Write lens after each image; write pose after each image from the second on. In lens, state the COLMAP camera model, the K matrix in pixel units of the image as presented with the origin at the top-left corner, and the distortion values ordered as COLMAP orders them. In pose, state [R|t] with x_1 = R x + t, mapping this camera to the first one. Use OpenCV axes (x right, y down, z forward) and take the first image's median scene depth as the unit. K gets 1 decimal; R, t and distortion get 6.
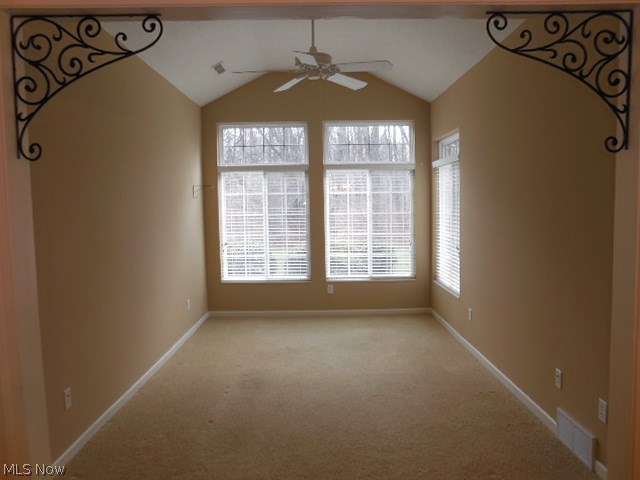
lens RADIAL K [[485.2, 0, 320.0], [0, 485.2, 240.0], [0, 0, 1]] dist [-0.001967, 0.000501]
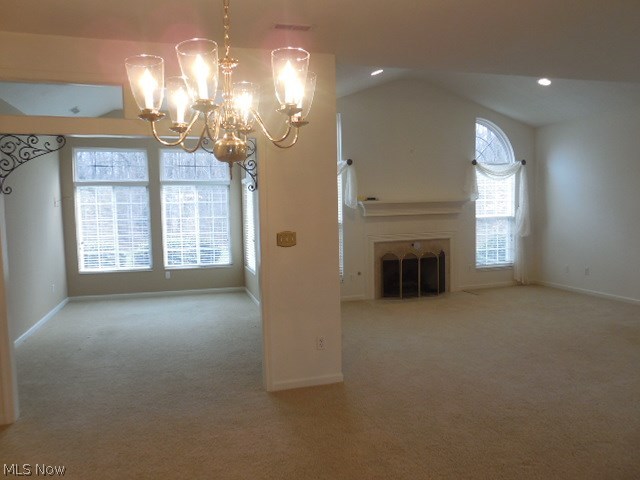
lens RADIAL K [[550.9, 0, 319.7], [0, 550.9, 246.9], [0, 0, 1]] dist [0.008335, 0.008102]
pose [[0.971712, -0.022983, 0.235049, 0.072159], [0.024712, 0.999685, -0.004413, 0.040940], [-0.234874, 0.010096, 0.971973, -0.565331]]
